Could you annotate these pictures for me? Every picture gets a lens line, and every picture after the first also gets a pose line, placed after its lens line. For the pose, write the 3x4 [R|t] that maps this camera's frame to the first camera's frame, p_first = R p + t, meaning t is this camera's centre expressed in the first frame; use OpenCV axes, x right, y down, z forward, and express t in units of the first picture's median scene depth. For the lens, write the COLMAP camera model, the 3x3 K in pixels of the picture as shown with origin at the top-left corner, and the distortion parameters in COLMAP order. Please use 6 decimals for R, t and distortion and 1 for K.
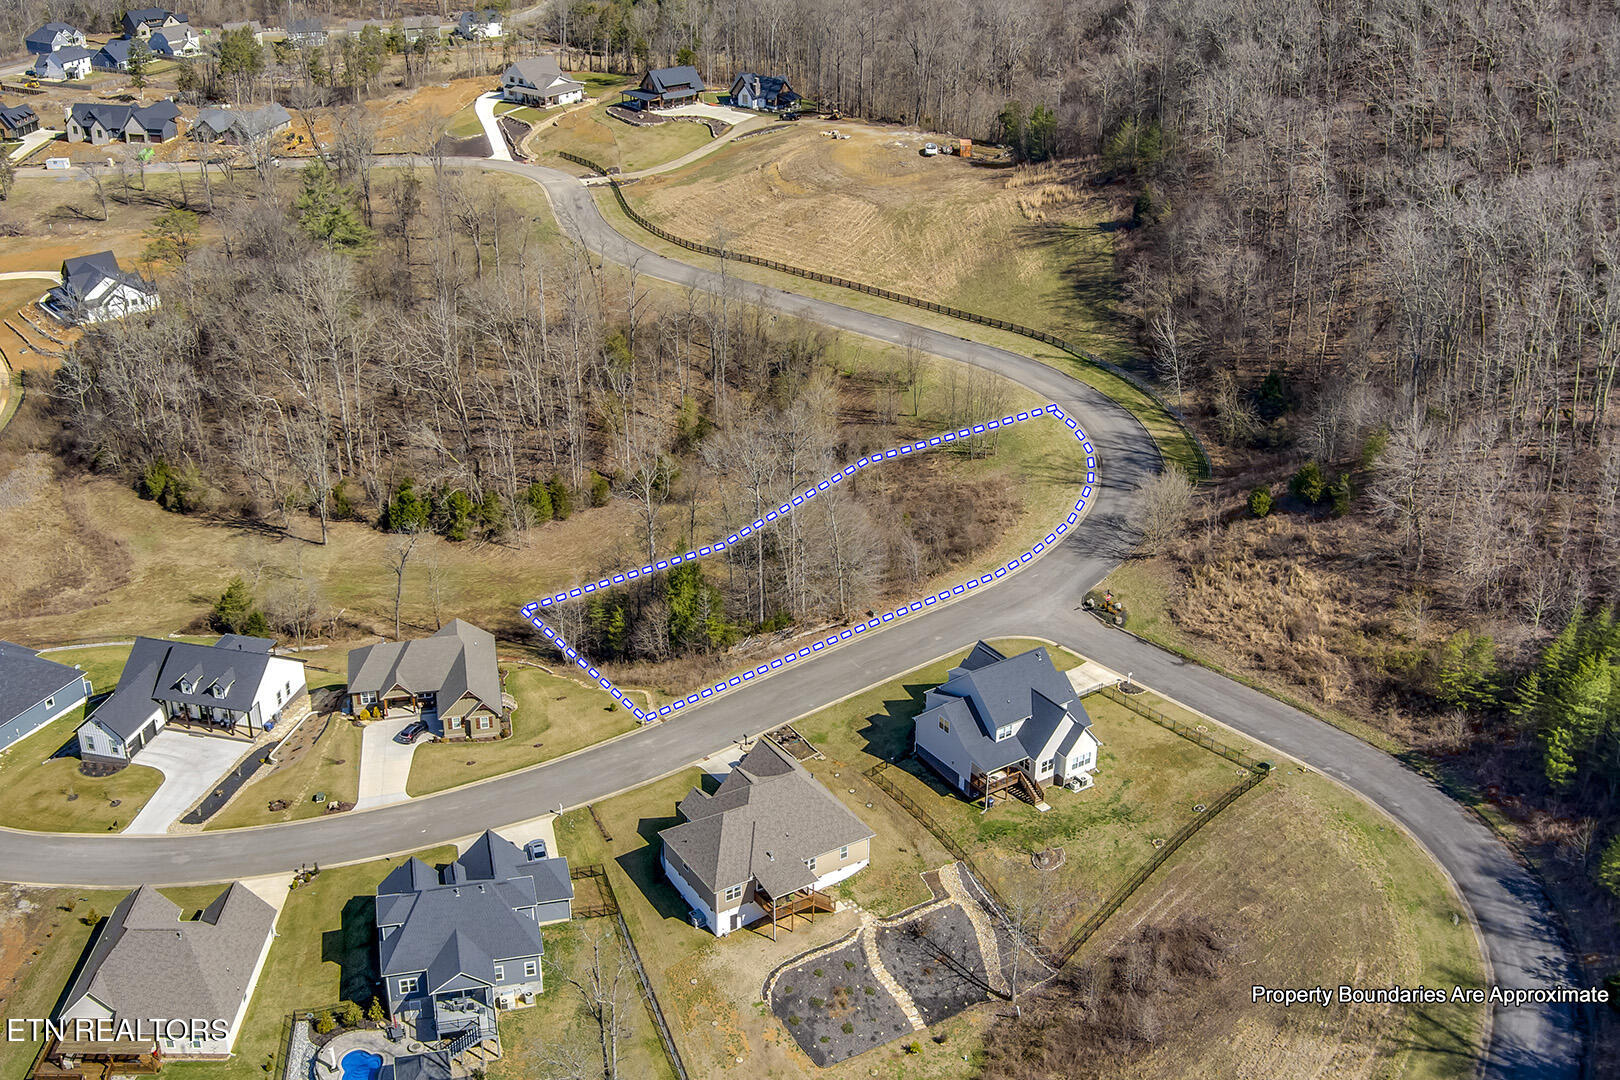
lens RADIAL K [[1873.4, 0, 802.8], [0, 1873.4, 547.6], [0, 0, 1]] dist [-0.067334, 0.000000]
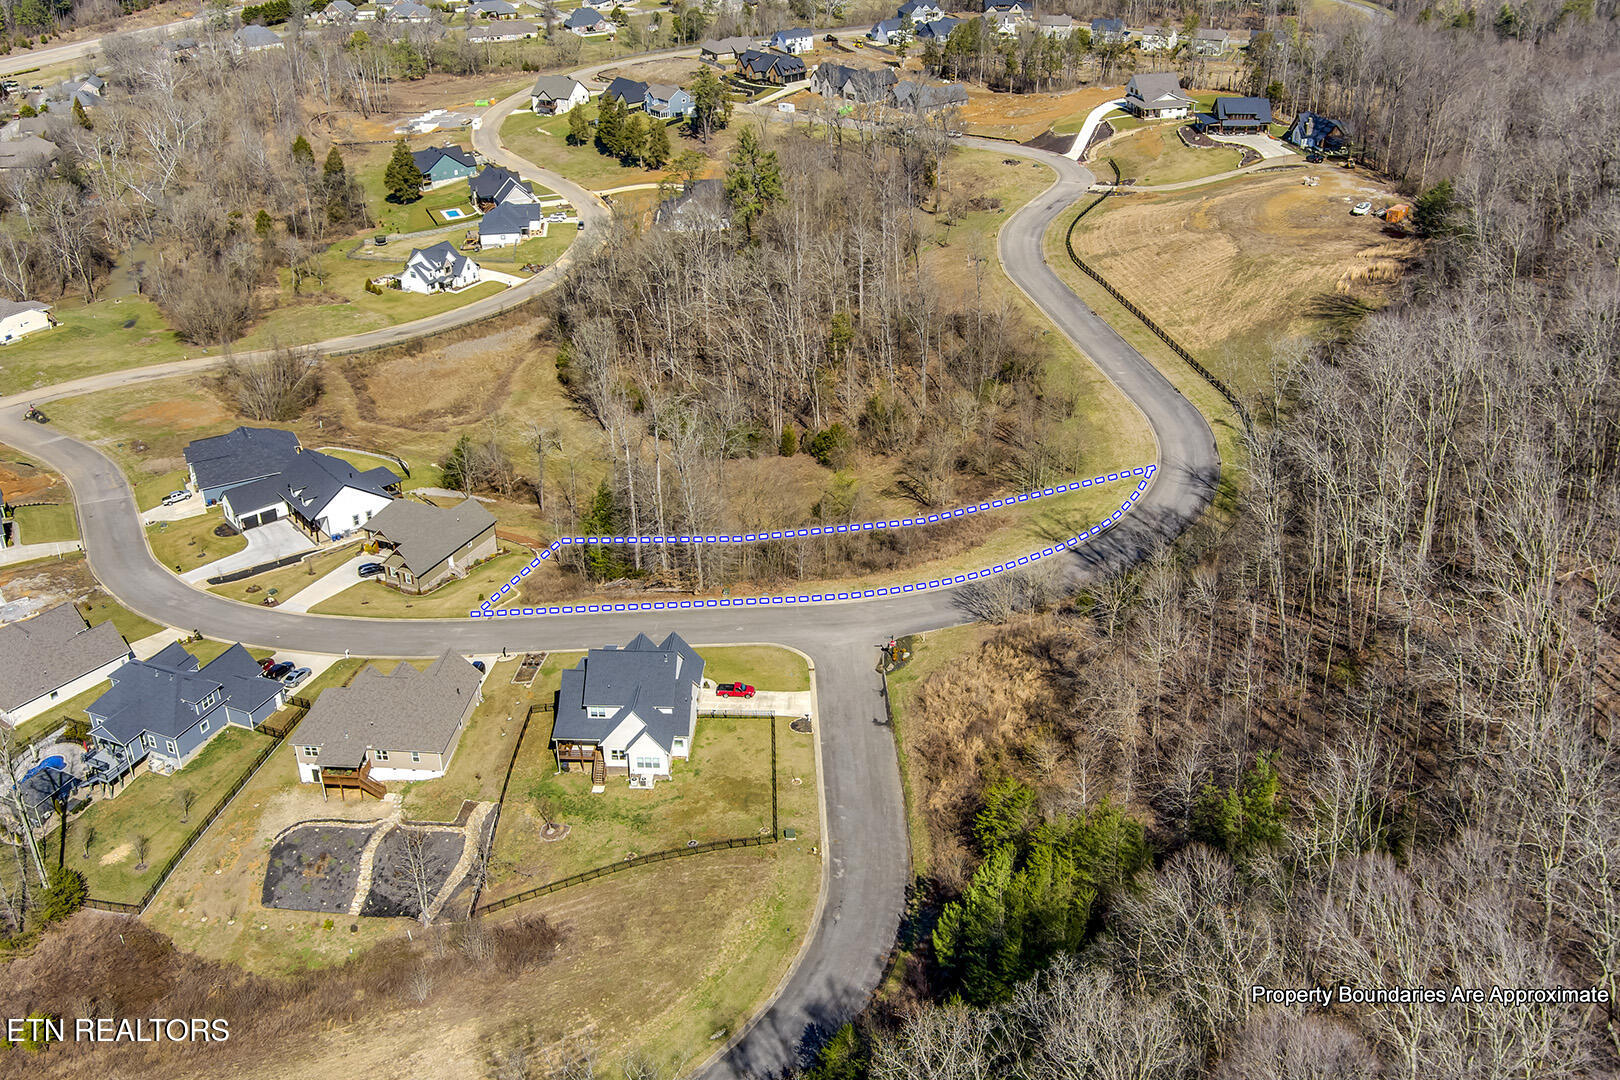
lens RADIAL K [[1619.1, 0, 809.7], [0, 1619.1, 523.3], [0, 0, 1]] dist [-0.069378, 0.000000]
pose [[0.792286, 0.269046, -0.547629, 0.605409], [-0.253817, 0.961517, 0.105175, -0.119530], [0.554851, 0.055669, 0.830085, 0.251936]]
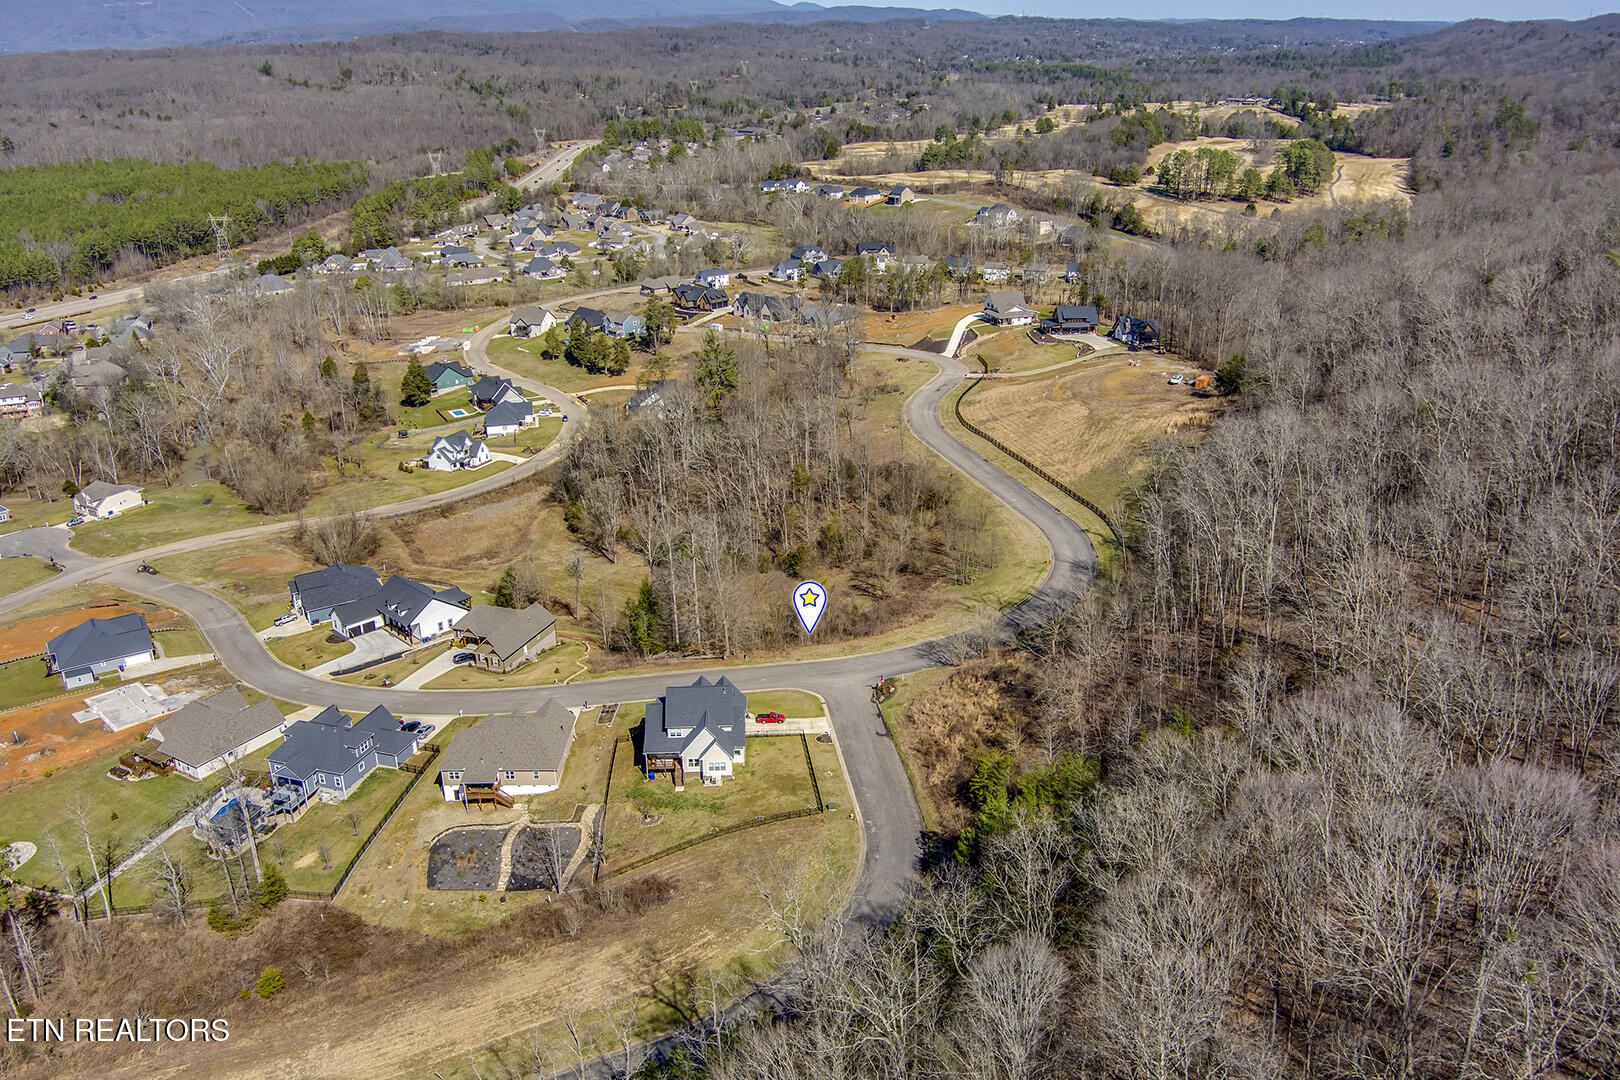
lens RADIAL K [[1363.7, 0, 811.0], [0, 1363.7, 555.3], [0, 0, 1]] dist [-0.075517, 0.023374]
pose [[0.845909, 0.183866, -0.500631, 0.616872], [-0.219957, 0.975417, -0.013418, -0.039429], [0.485857, 0.121468, 0.865557, 0.105573]]
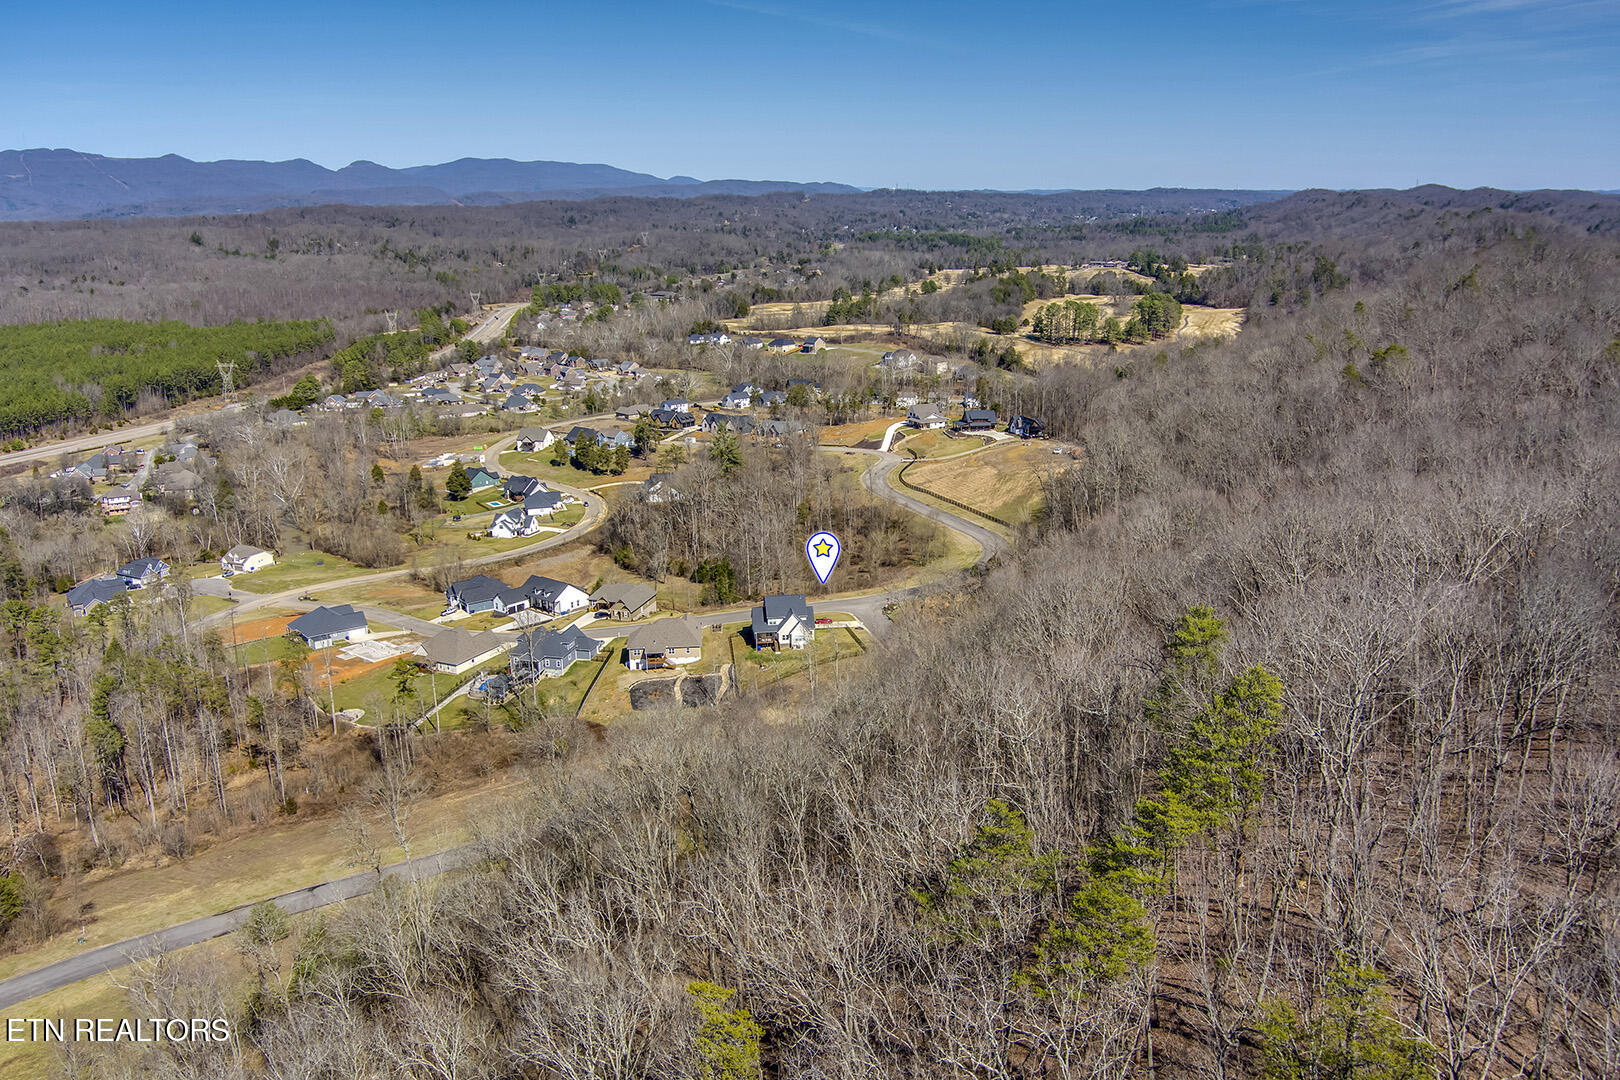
lens RADIAL K [[1413.0, 0, 817.9], [0, 1413.0, 537.9], [0, 0, 1]] dist [-0.065177, -0.021816]
pose [[0.892851, 0.094606, -0.440304, 0.834983], [-0.184181, 0.968892, -0.165304, 0.249760], [0.410968, 0.228687, 0.882501, -0.529762]]
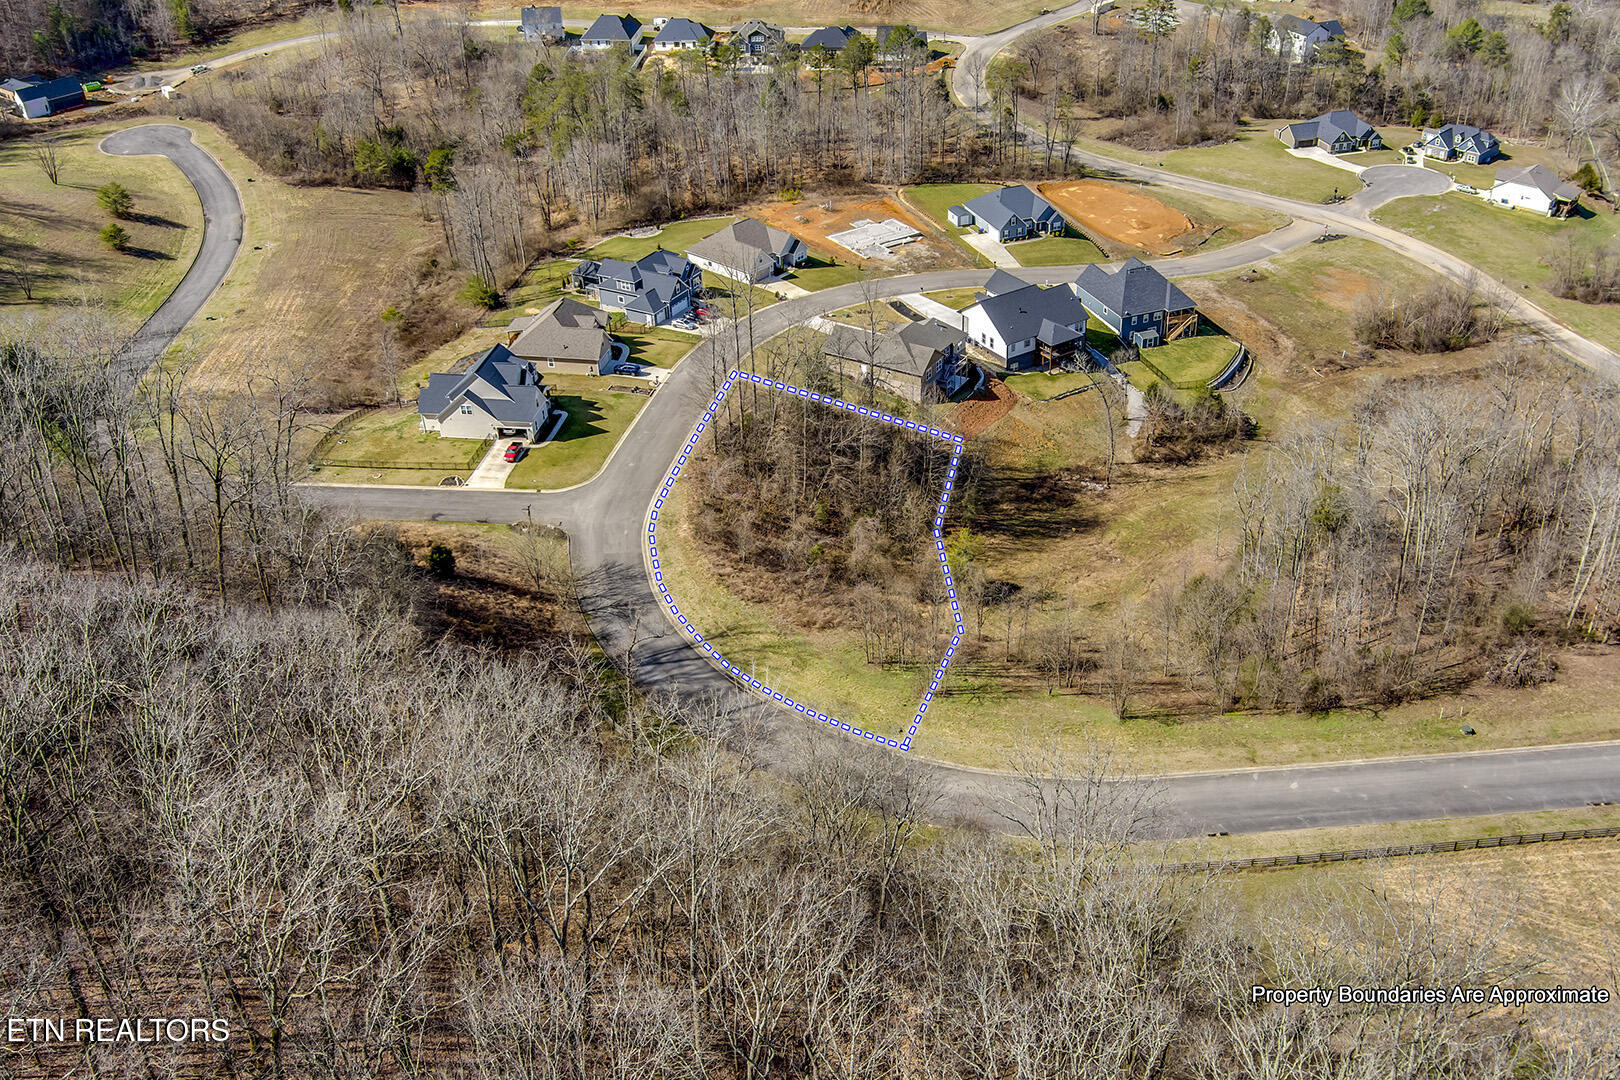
lens RADIAL K [[1521.3, 0, 824.2], [0, 1521.3, 540.6], [0, 0, 1]] dist [-0.067435, 0.000000]
pose [[-0.687623, 0.404403, -0.603020, 0.598374], [-0.299369, 0.598732, 0.742898, -0.686649], [0.661477, 0.691360, -0.290636, 1.416009]]
